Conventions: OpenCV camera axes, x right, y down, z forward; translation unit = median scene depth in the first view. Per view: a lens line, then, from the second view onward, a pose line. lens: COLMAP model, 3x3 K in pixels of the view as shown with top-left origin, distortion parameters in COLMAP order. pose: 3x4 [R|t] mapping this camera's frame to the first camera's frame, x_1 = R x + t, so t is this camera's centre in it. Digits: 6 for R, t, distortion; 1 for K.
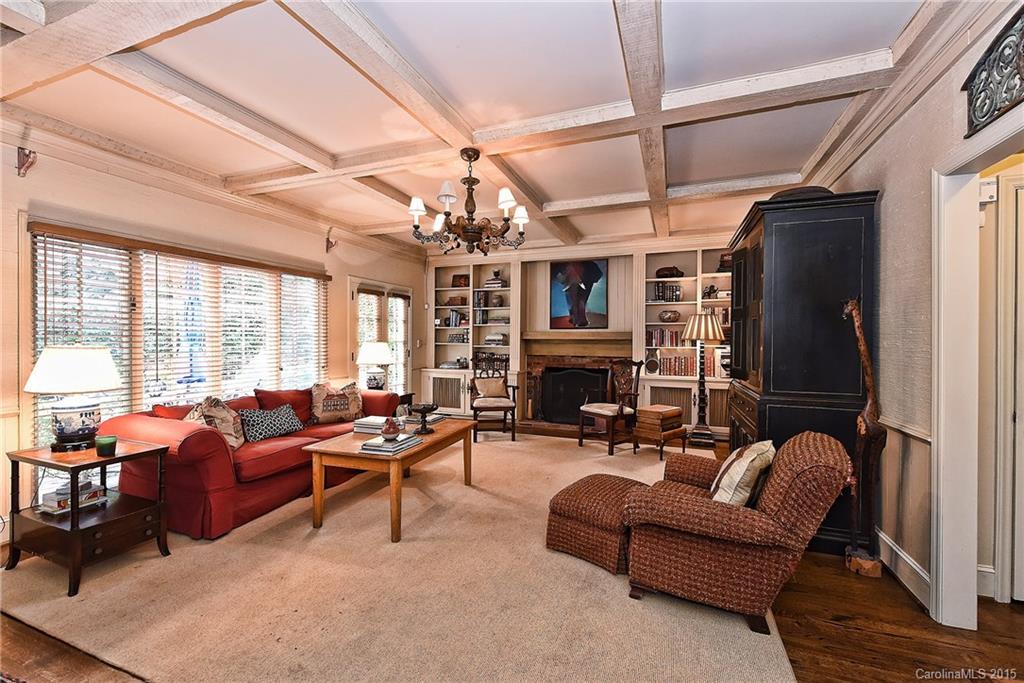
lens RADIAL K [[421.9, 0, 513.0], [0, 421.9, 339.5], [0, 0, 1]] dist [0.001790, 0.000106]
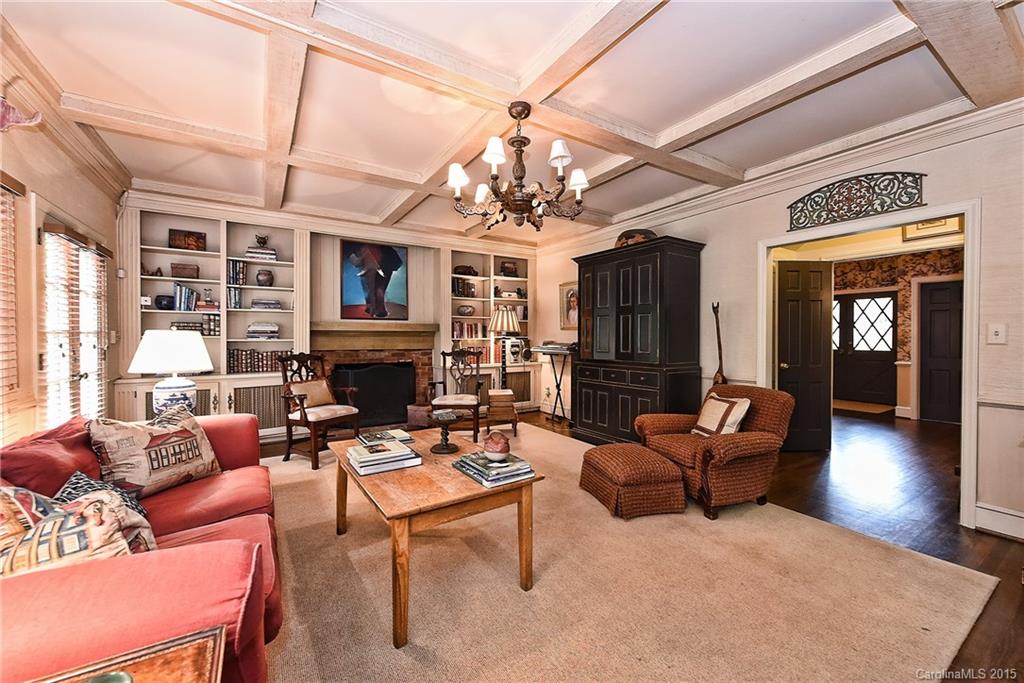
lens RADIAL K [[402.0, 0, 514.9], [0, 402.0, 343.1], [0, 0, 1]] dist [-0.002314, -0.000006]
pose [[0.592162, -0.015569, 0.805668, -0.369485], [0.000940, 0.999826, 0.018630, 0.009589], [-0.805818, -0.010274, 0.592074, 0.254249]]
